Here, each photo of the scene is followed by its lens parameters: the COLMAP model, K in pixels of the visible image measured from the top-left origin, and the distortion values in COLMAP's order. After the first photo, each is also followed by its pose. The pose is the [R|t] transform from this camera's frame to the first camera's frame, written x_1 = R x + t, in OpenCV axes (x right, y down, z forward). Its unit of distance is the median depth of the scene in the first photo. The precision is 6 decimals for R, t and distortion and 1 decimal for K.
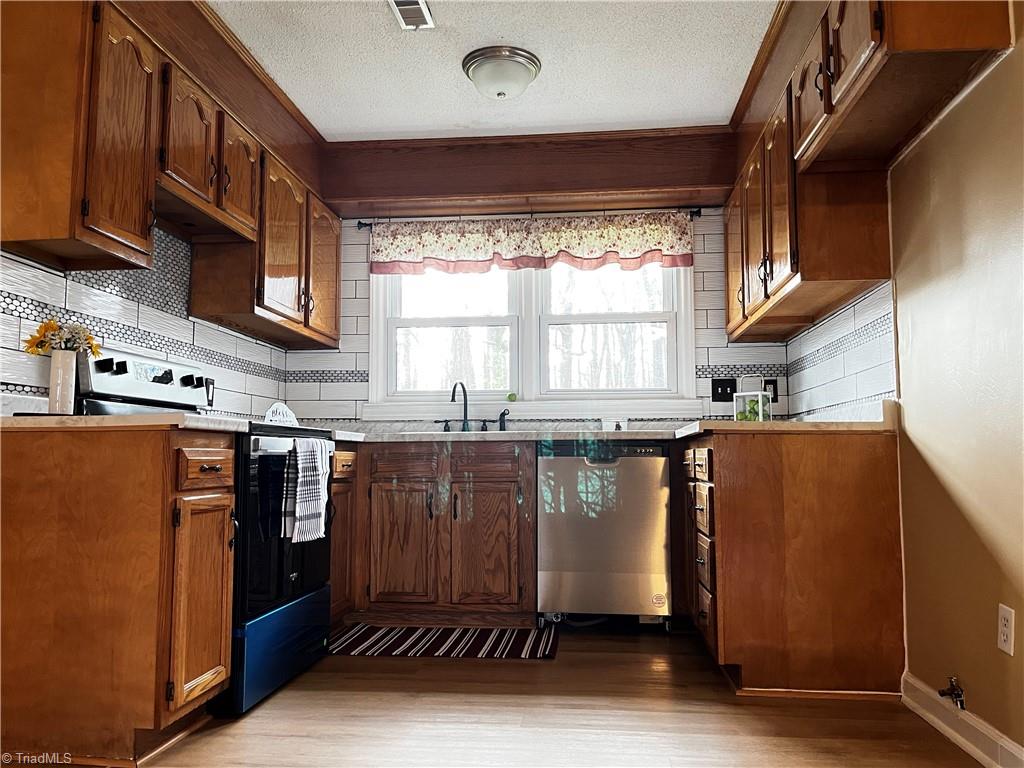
lens RADIAL K [[778.4, 0, 512.7], [0, 778.4, 386.5], [0, 0, 1]] dist [0.039673, -0.012157]
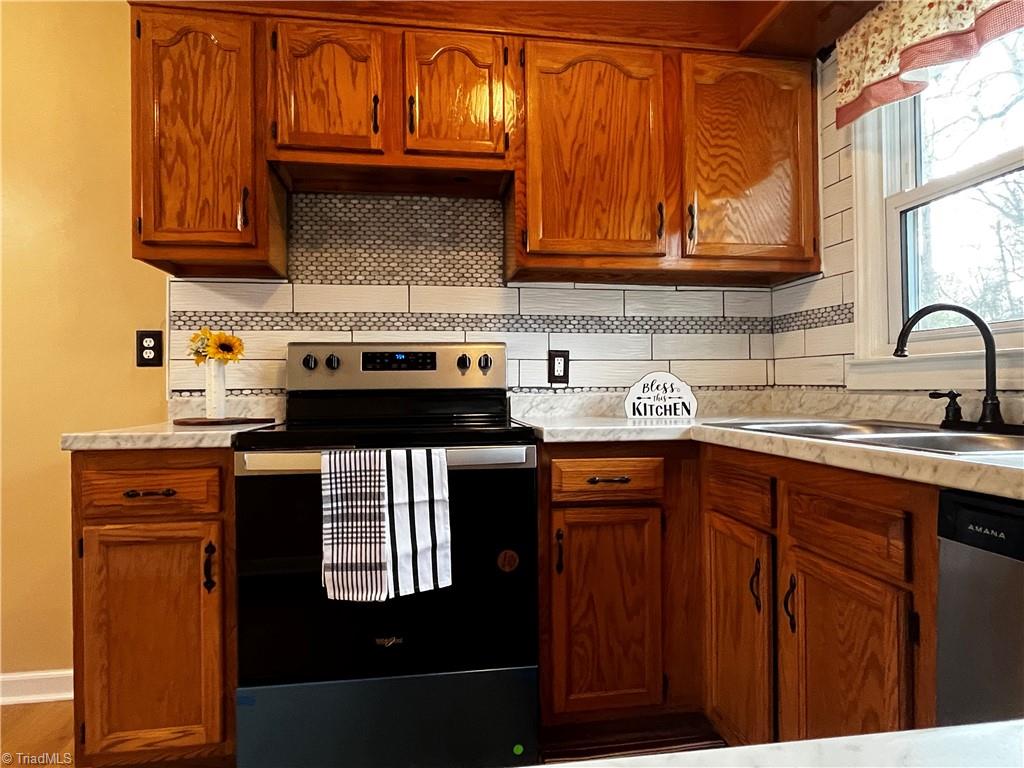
lens RADIAL K [[611.3, 0, 513.2], [0, 611.3, 384.8], [0, 0, 1]] dist [-0.004627, -0.002306]
pose [[0.255780, -0.004573, -0.966724, 0.241584], [0.097305, 0.995032, 0.021039, 0.008474], [0.961826, -0.099448, 0.254954, 0.838373]]
